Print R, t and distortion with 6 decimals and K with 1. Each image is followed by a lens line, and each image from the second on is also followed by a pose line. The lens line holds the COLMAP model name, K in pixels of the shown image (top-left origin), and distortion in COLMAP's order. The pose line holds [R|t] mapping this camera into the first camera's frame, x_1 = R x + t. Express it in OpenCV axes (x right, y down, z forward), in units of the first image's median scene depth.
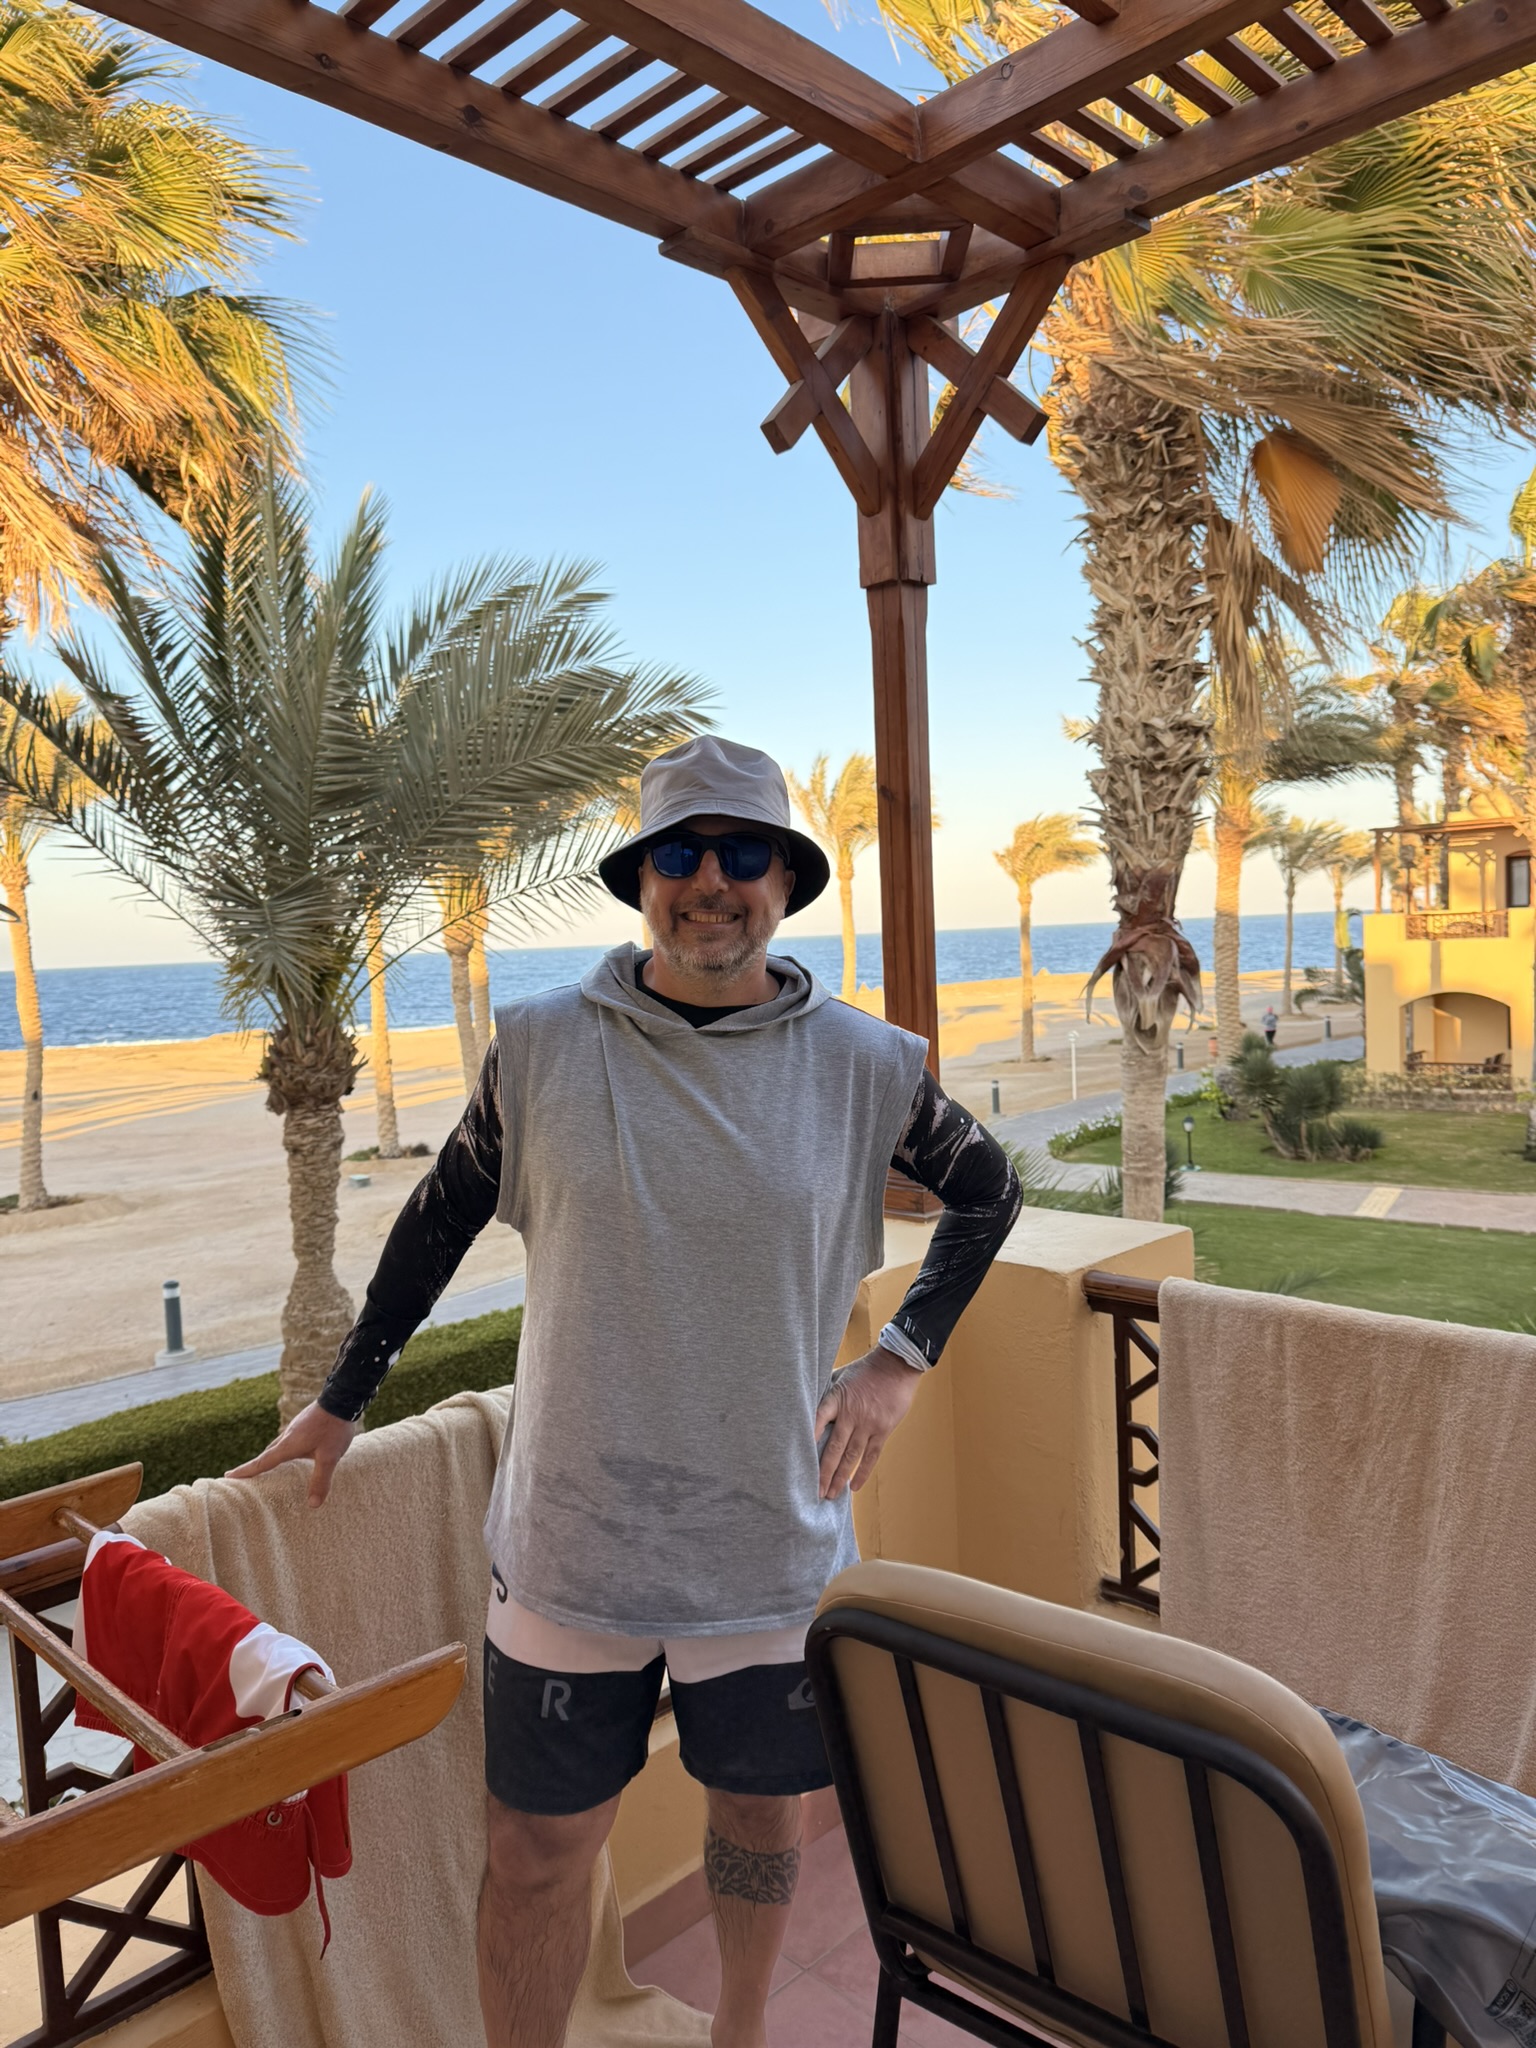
lens RADIAL K [[1503.5, 0, 772.1], [0, 1503.5, 1004.2], [0, 0, 1]] dist [0.067822, -0.061610]
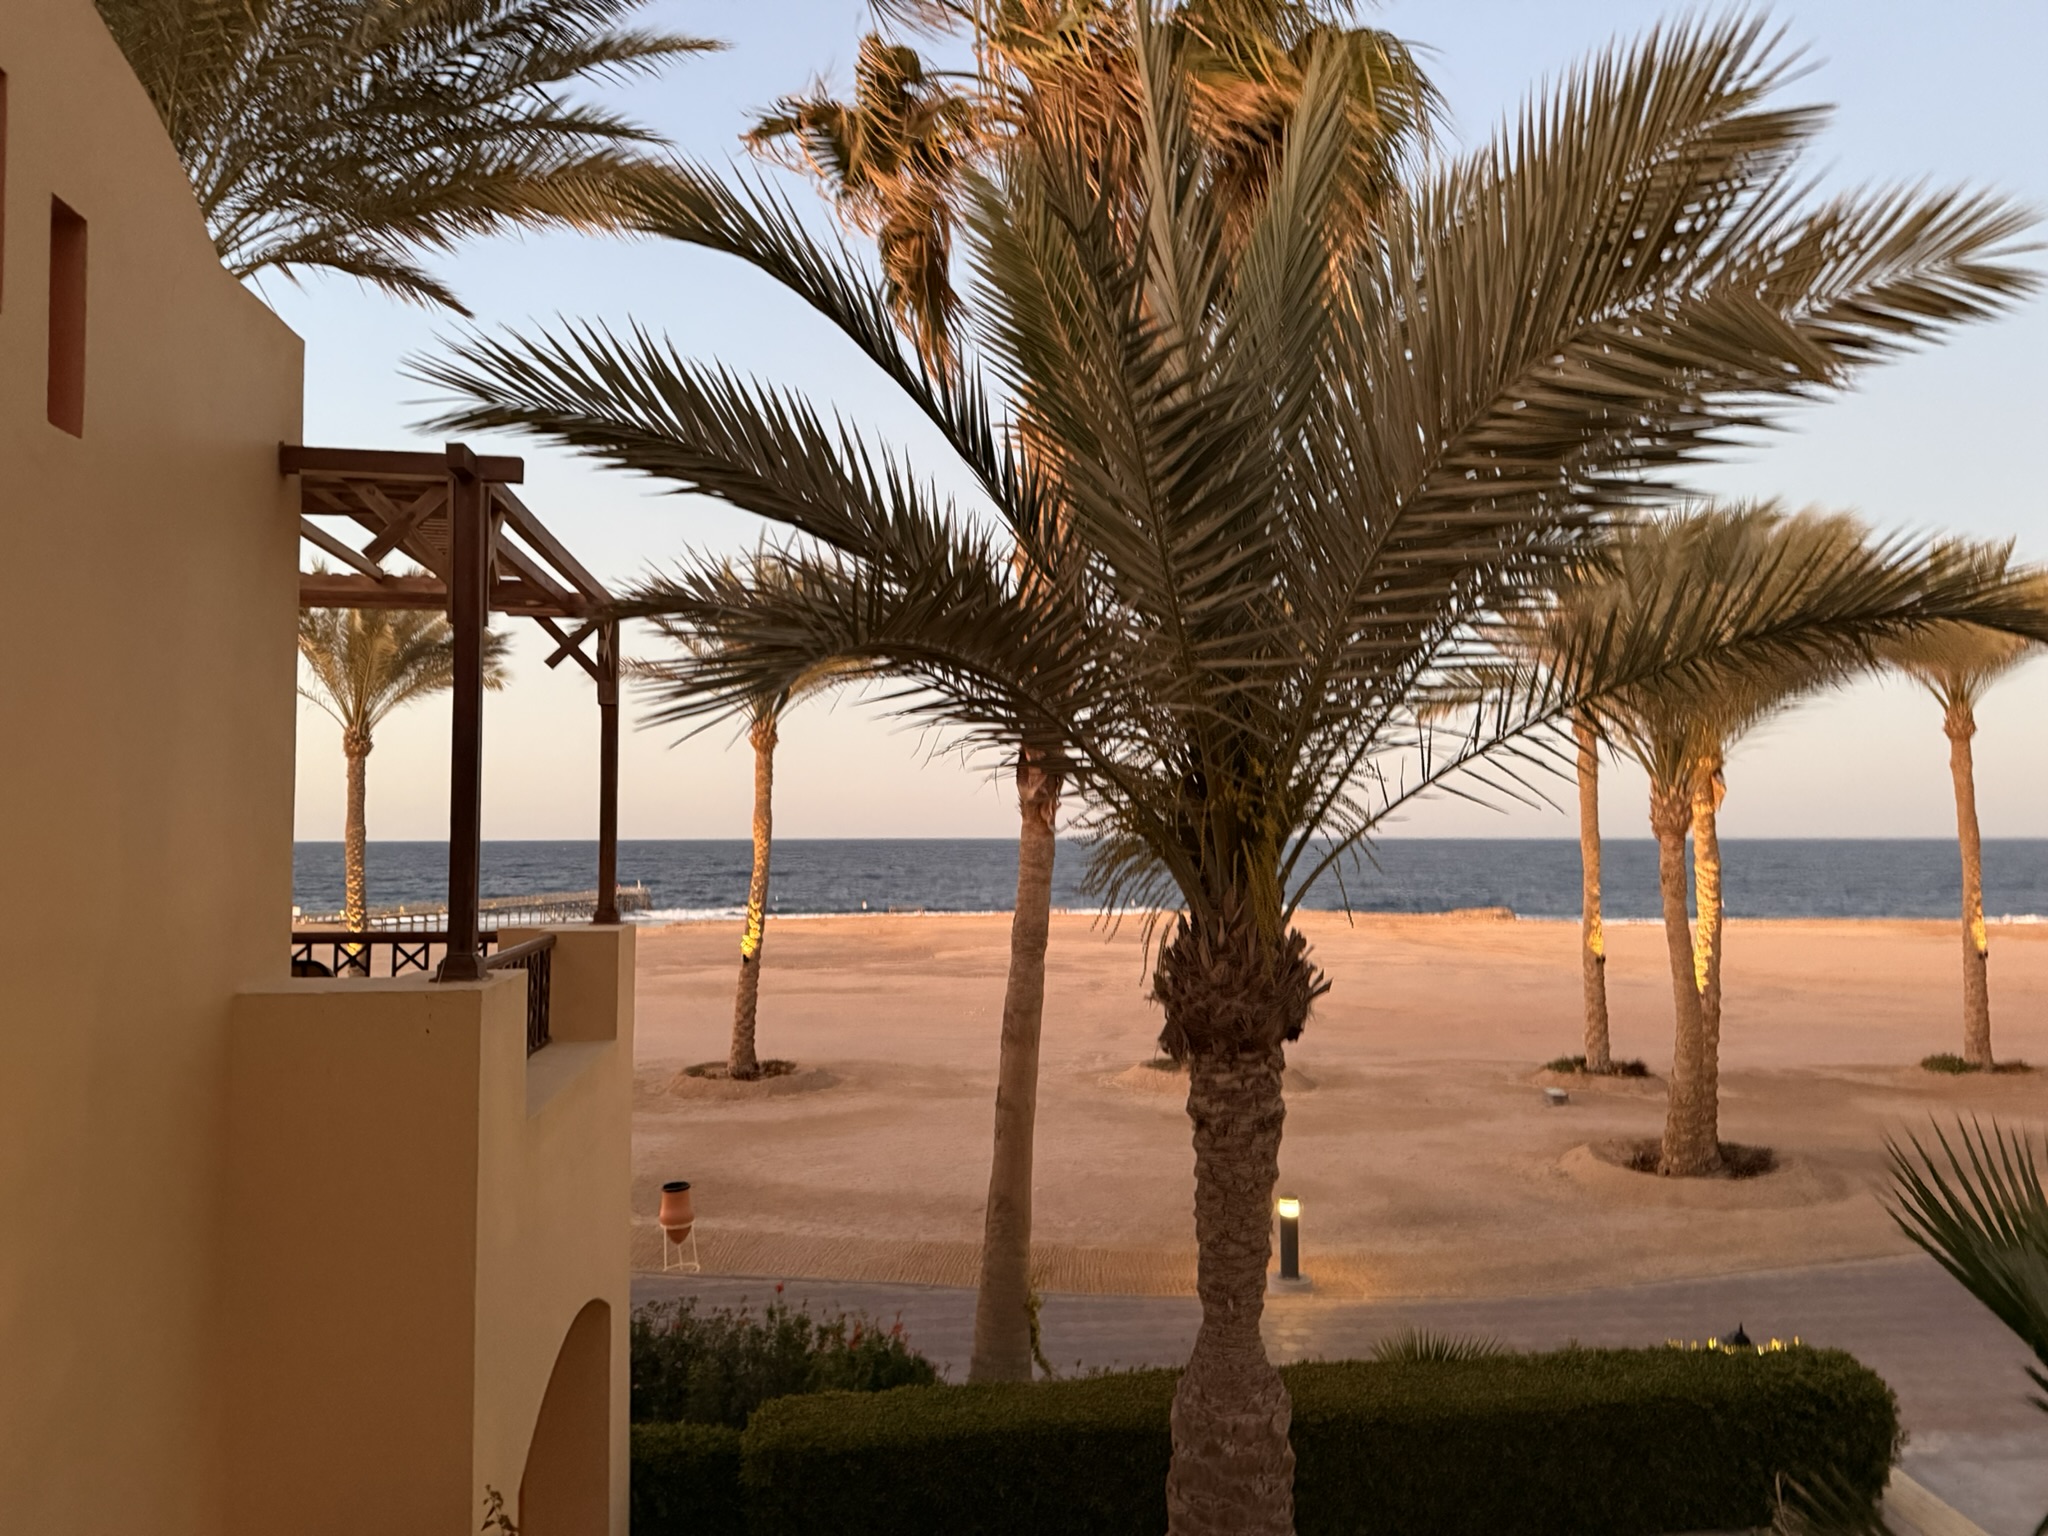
lens RADIAL K [[1503.5, 0, 1018.1], [0, 1503.5, 751.6], [0, 0, 1]] dist [0.067822, -0.061610]
pose [[0.802236, 0.008188, -0.596951, -0.032200], [-0.060819, 0.995825, -0.068075, -0.014333], [0.593901, 0.090918, 0.799384, 1.114857]]
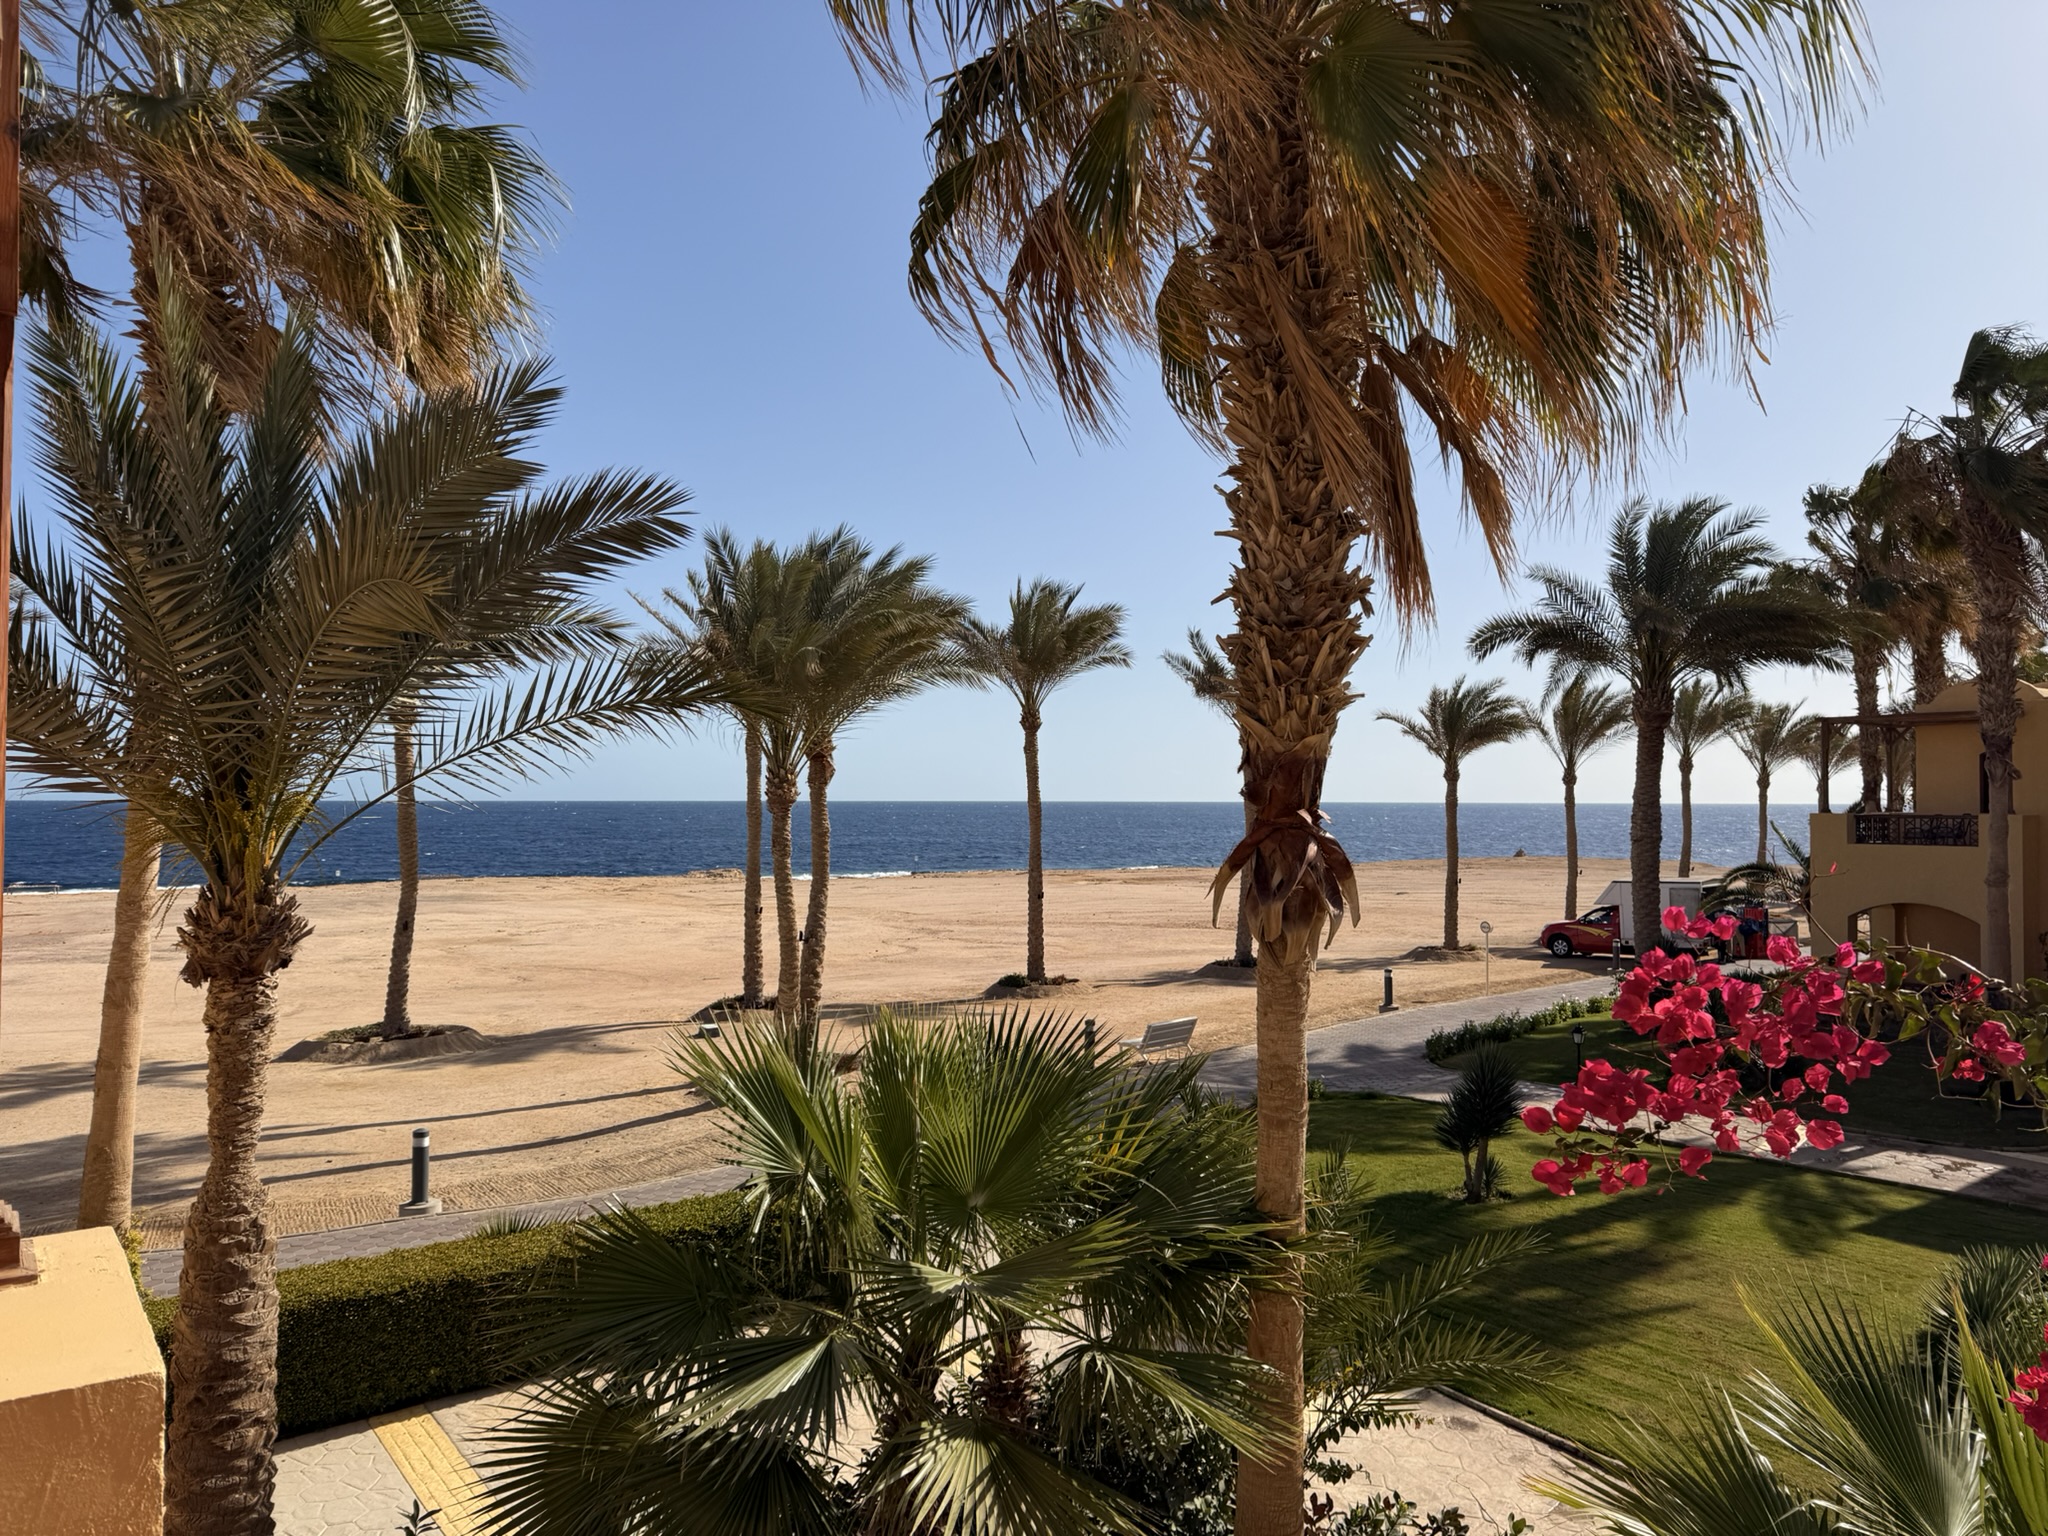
lens RADIAL K [[1503.5, 0, 1077.1], [0, 1503.5, 780.0], [0, 0, 1]] dist [0.067822, -0.061610]
pose [[0.991310, 0.046225, -0.123154, 0.699427], [-0.053062, 0.997193, -0.052826, -0.065601], [0.120366, 0.058902, 0.990981, 0.414695]]
